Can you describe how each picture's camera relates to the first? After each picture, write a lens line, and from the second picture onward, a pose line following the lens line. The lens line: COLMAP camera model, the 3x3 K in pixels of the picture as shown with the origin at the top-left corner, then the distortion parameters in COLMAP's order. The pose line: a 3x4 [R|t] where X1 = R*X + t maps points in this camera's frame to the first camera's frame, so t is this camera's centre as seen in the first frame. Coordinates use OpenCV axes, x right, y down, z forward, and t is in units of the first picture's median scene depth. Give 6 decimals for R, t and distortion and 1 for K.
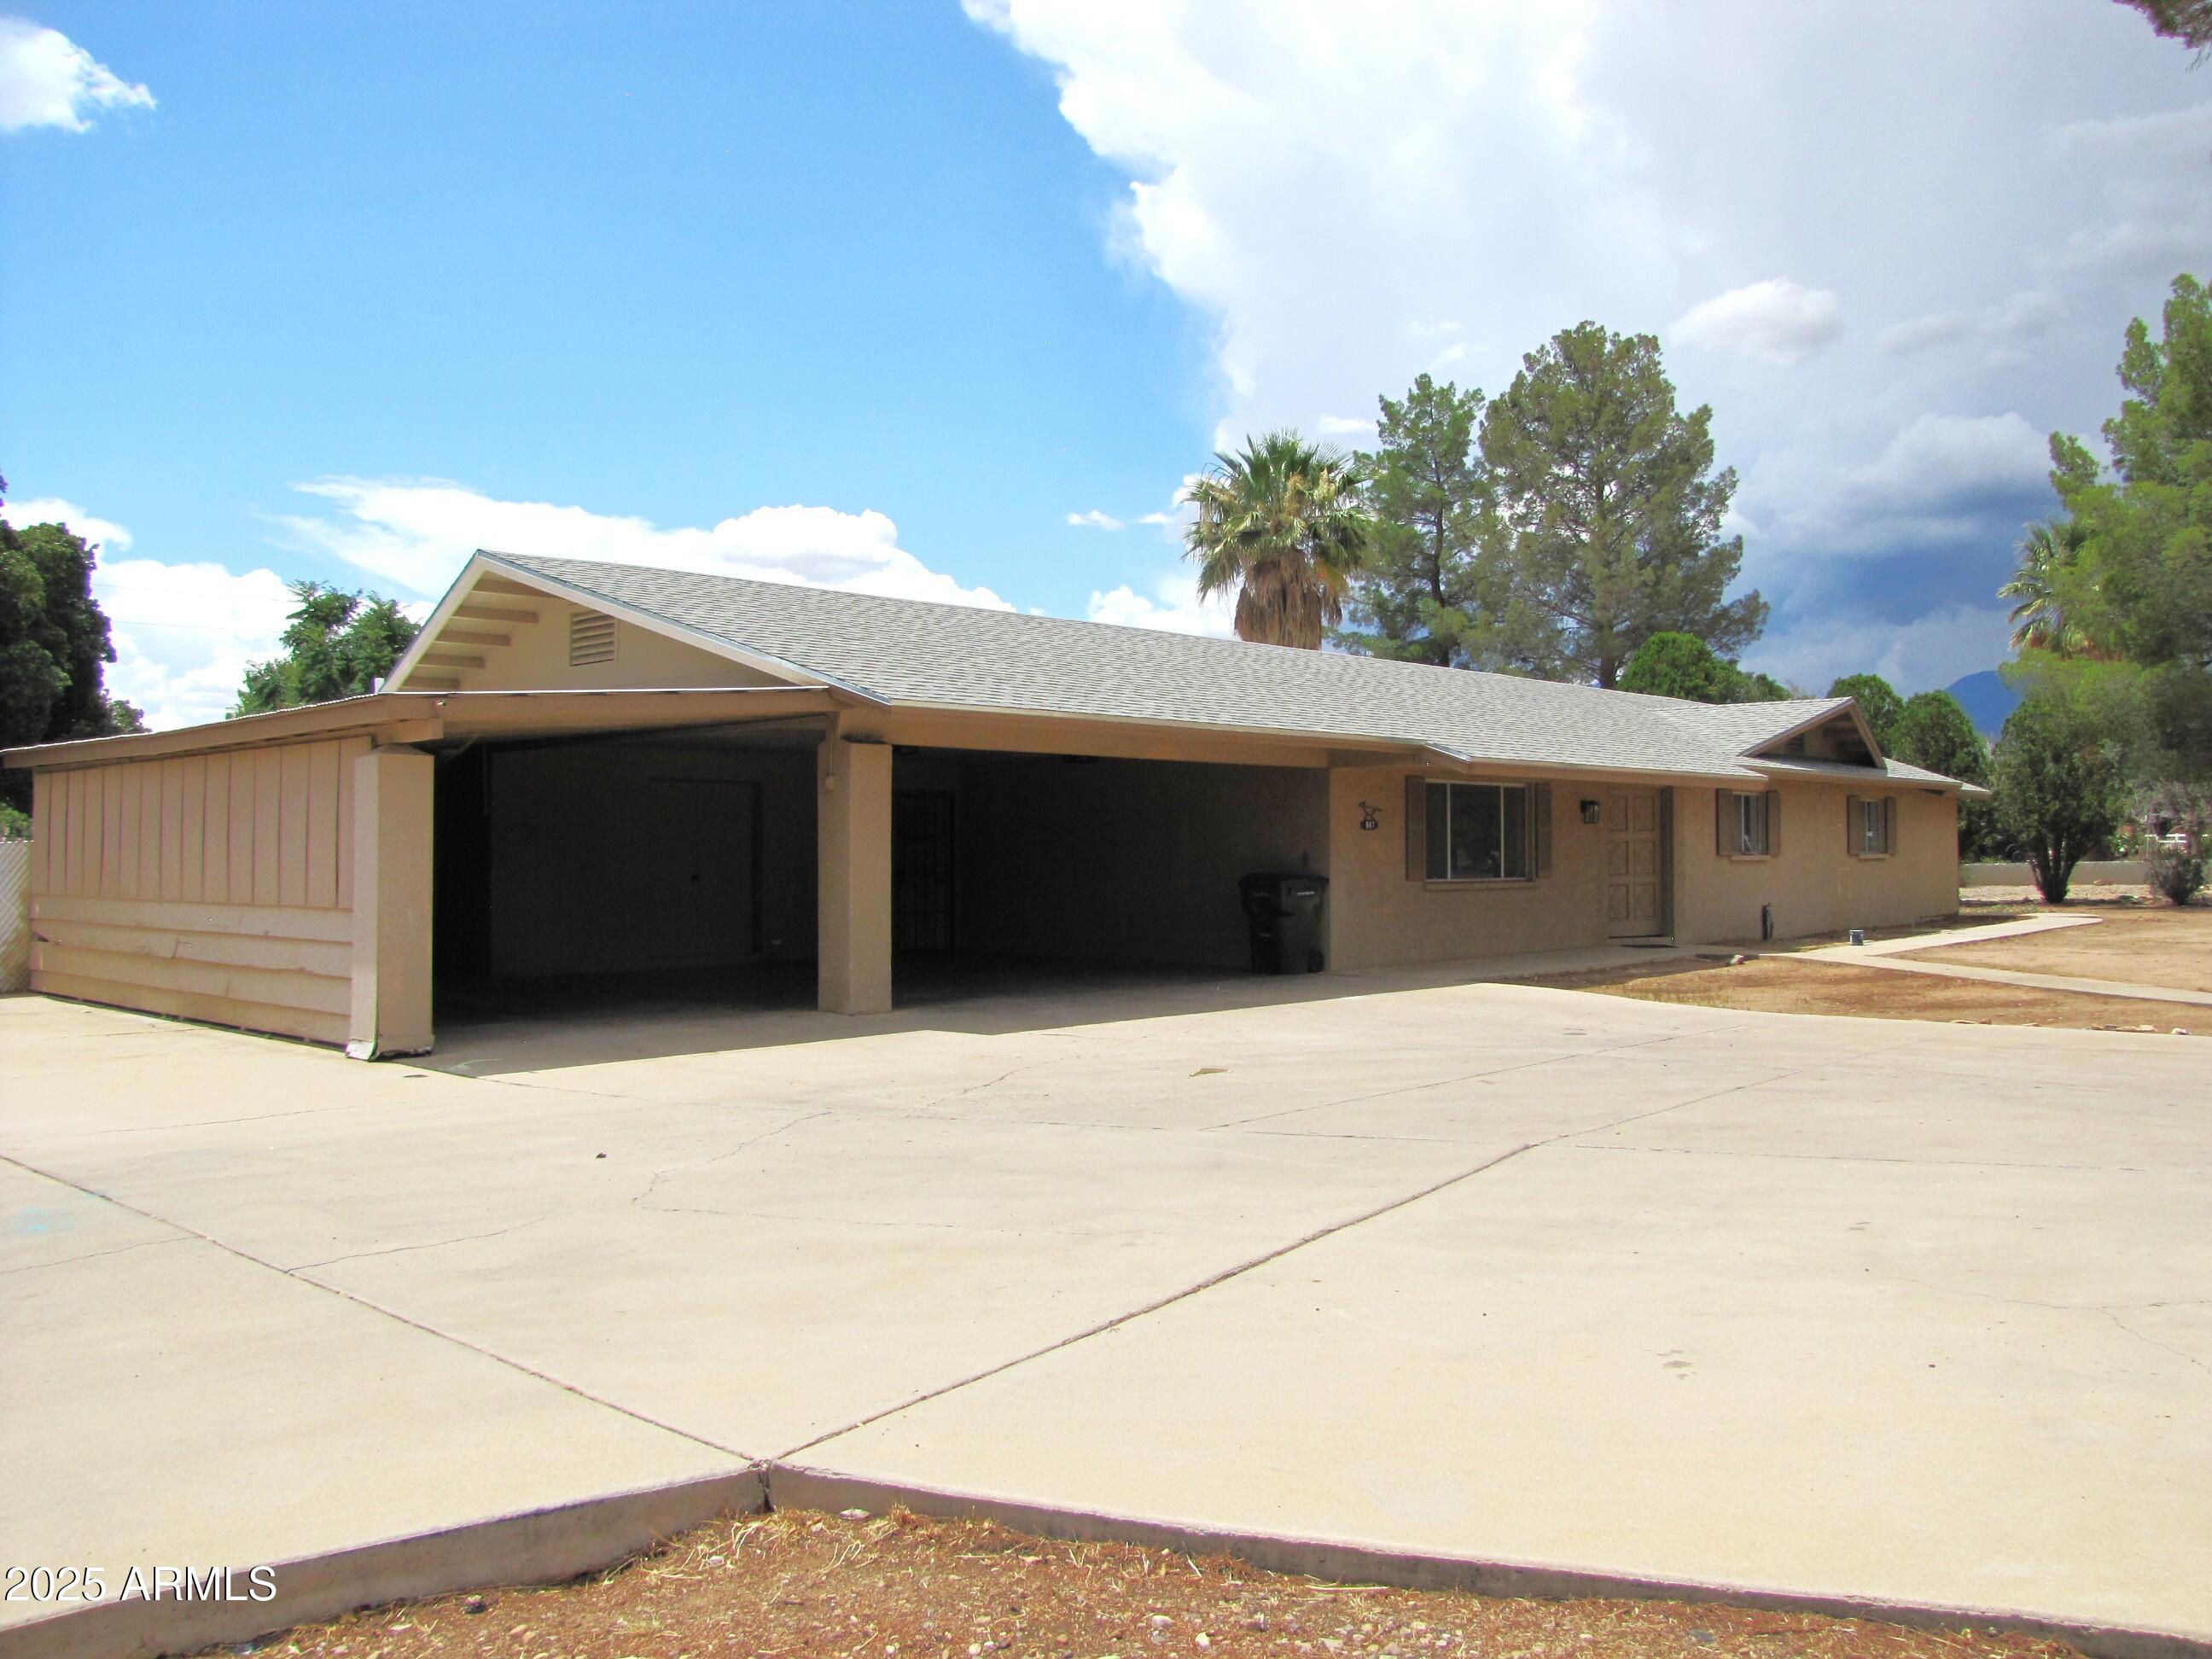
lens RADIAL K [[1834.9, 0, 1108.9], [0, 1834.9, 807.6], [0, 0, 1]] dist [-0.119087, 0.064384]
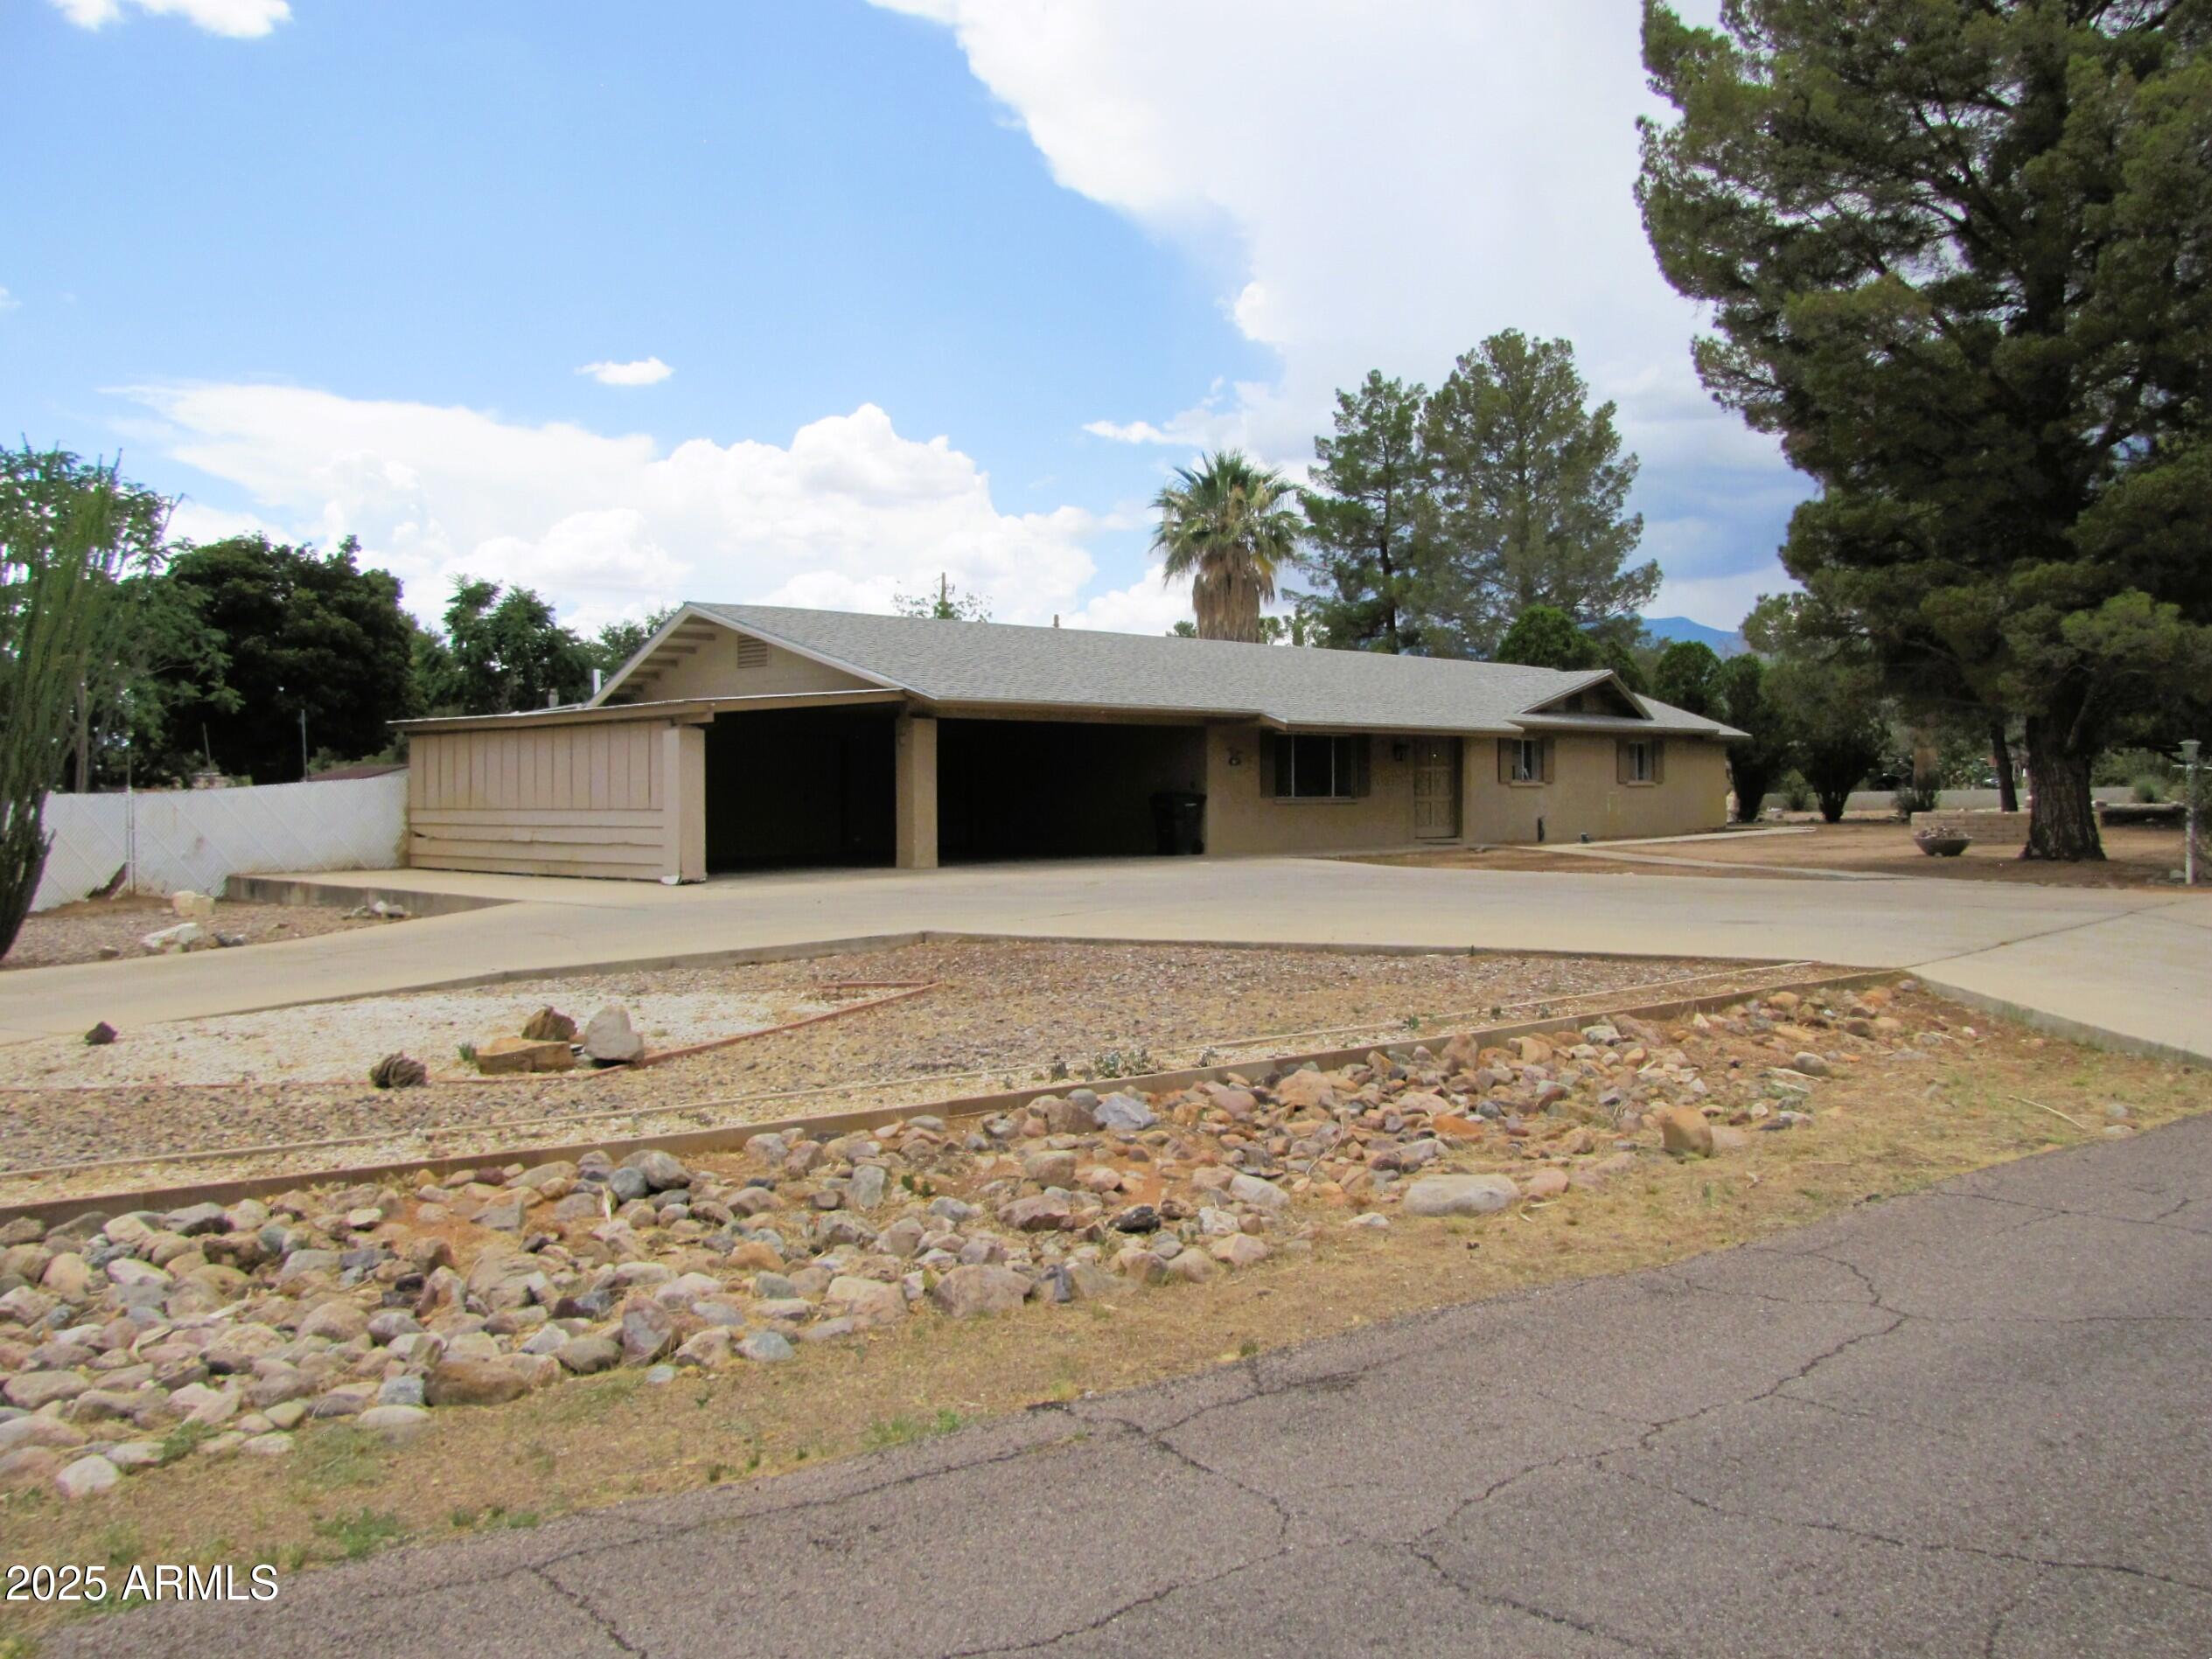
lens RADIAL K [[1834.8, 0, 1103.0], [0, 1834.8, 845.8], [0, 0, 1]] dist [-0.119087, 0.064384]
pose [[0.999915, -0.002526, -0.012765, 0.015862], [0.003247, 0.998382, 0.056776, -0.002768], [0.012601, -0.056812, 0.998305, -0.189390]]
